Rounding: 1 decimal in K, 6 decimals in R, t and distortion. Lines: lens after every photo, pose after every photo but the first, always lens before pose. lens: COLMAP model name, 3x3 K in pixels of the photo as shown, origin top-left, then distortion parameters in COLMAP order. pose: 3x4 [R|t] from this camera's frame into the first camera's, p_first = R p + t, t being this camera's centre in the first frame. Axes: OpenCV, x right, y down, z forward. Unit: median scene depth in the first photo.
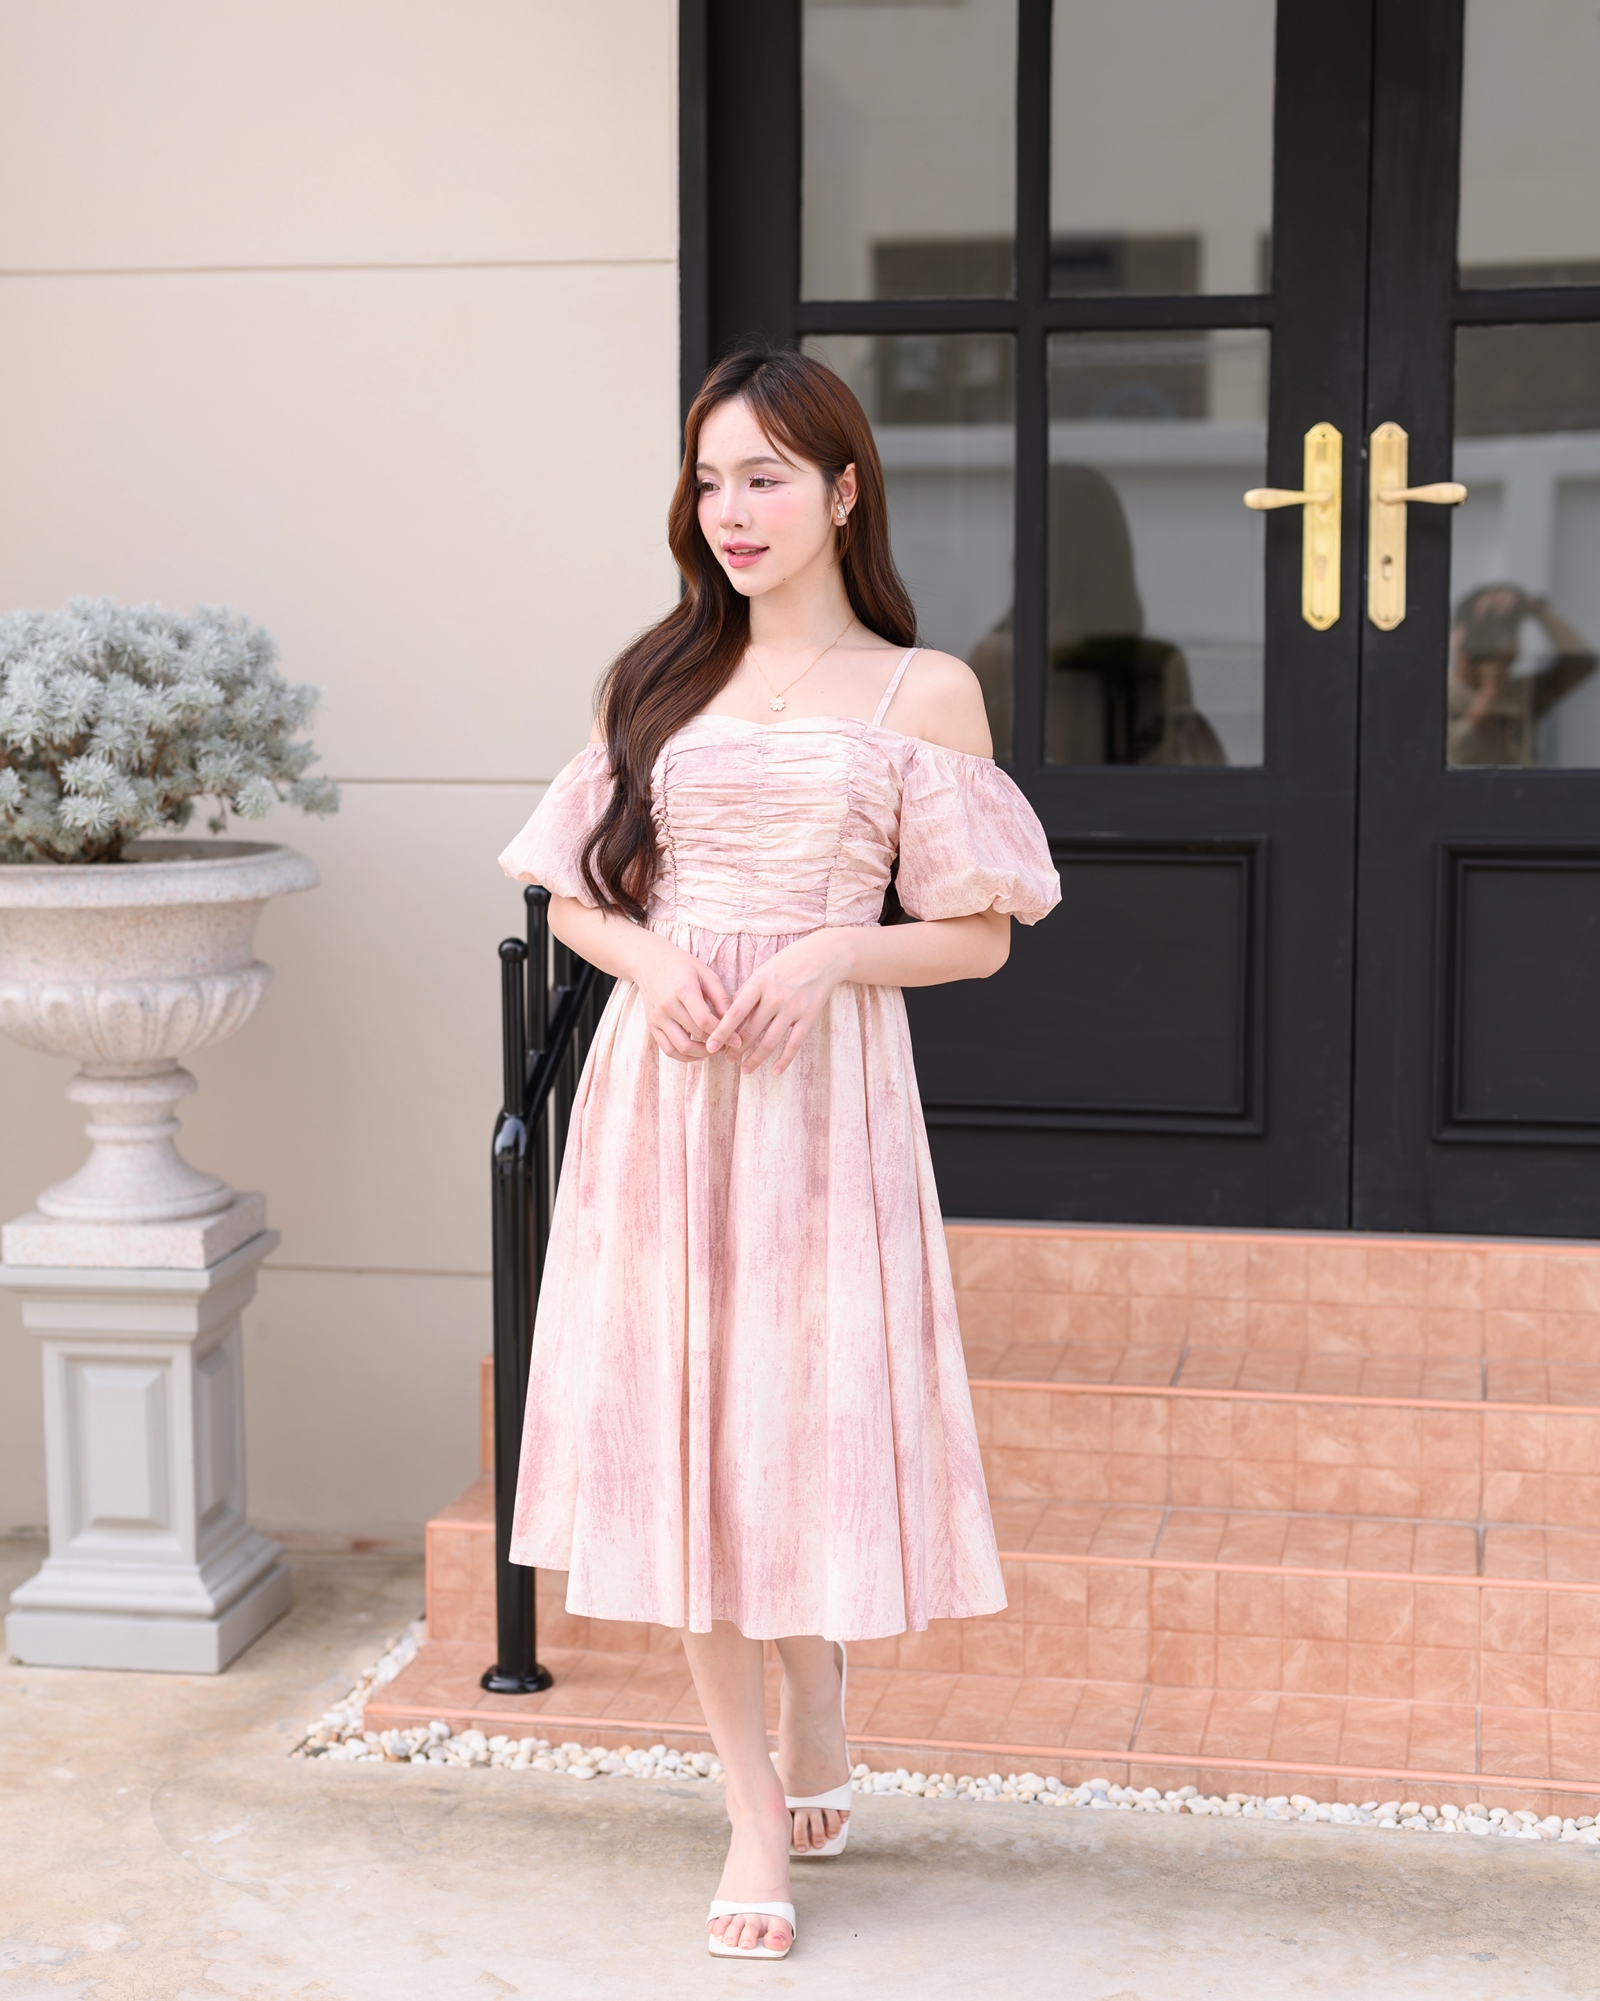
lens RADIAL K [[3448.4, 0, 802.5], [0, 3448.4, 1012.9], [0, 0, 1]] dist [0.070541, 0.078757]
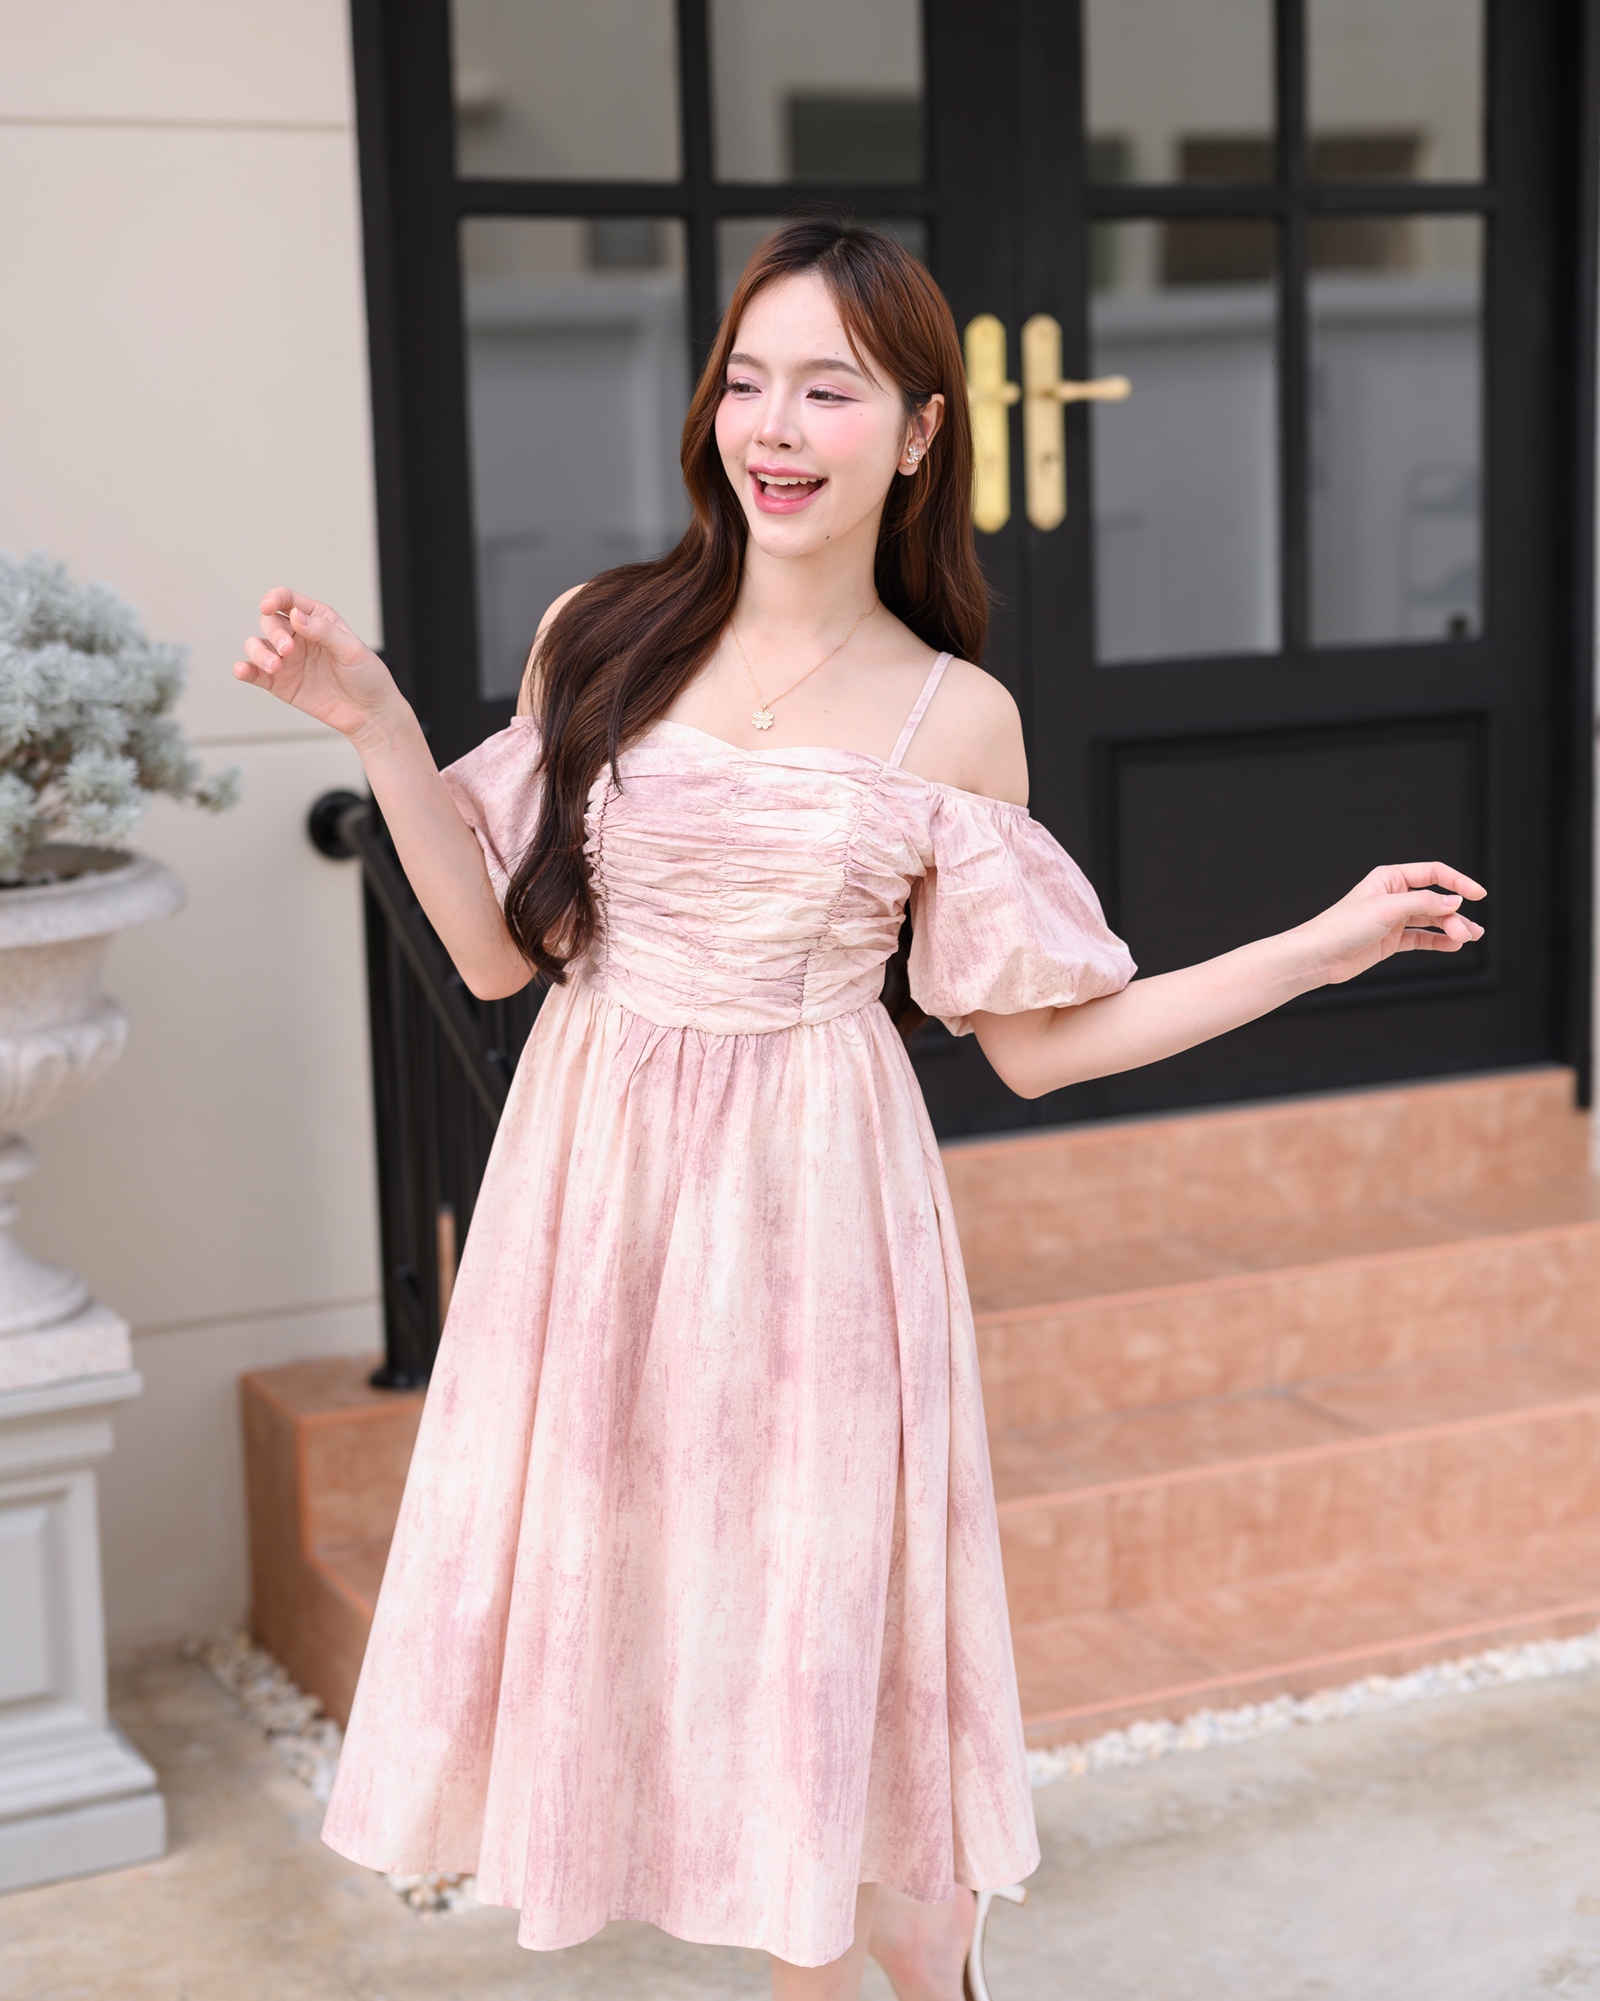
lens RADIAL K [[3430.2, 0, 810.0], [0, 3430.2, 997.6], [0, 0, 1]] dist [0.056195, 0.114211]
pose [[0.801840, -0.117387, 0.585895, -0.502227], [0.095750, 0.993085, 0.067929, -0.051984], [-0.589818, 0.001632, 0.807535, 0.250713]]
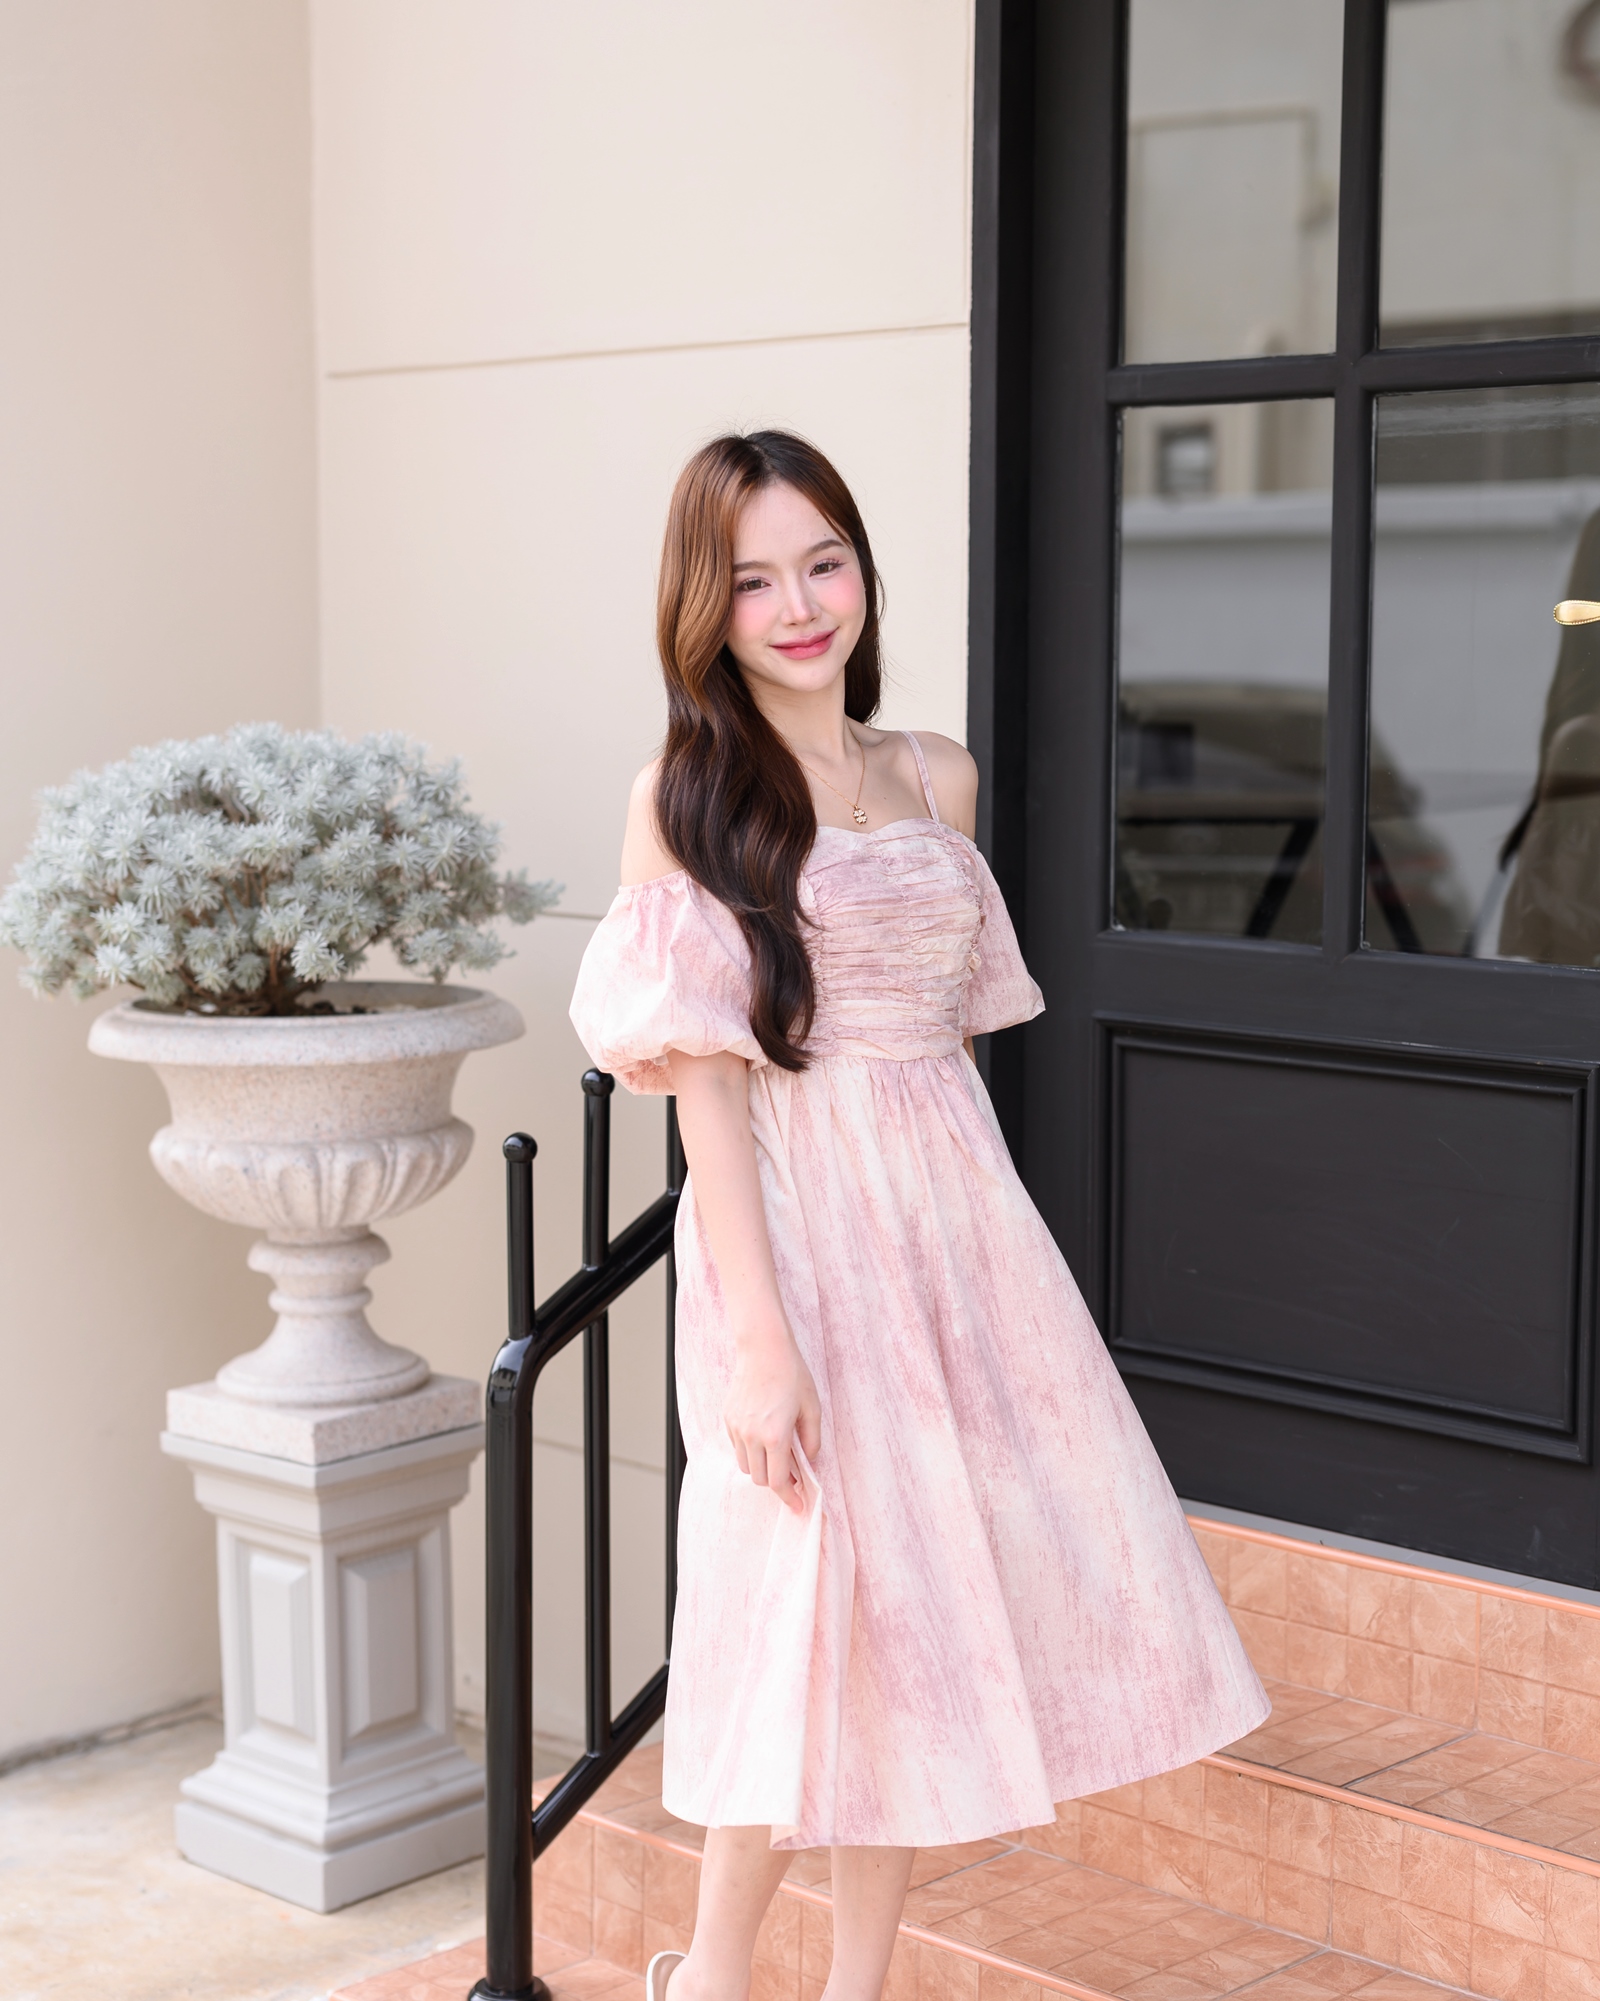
lens RADIAL K [[3453.2, 0, 829.2], [0, 3453.2, 1016.9], [0, 0, 1]] dist [0.069372, 0.131005]
pose [[0.843082, 0.062658, -0.534123, 0.413209], [-0.066689, 0.997704, 0.011777, -0.062239], [0.533634, 0.025691, 0.845325, 0.298215]]
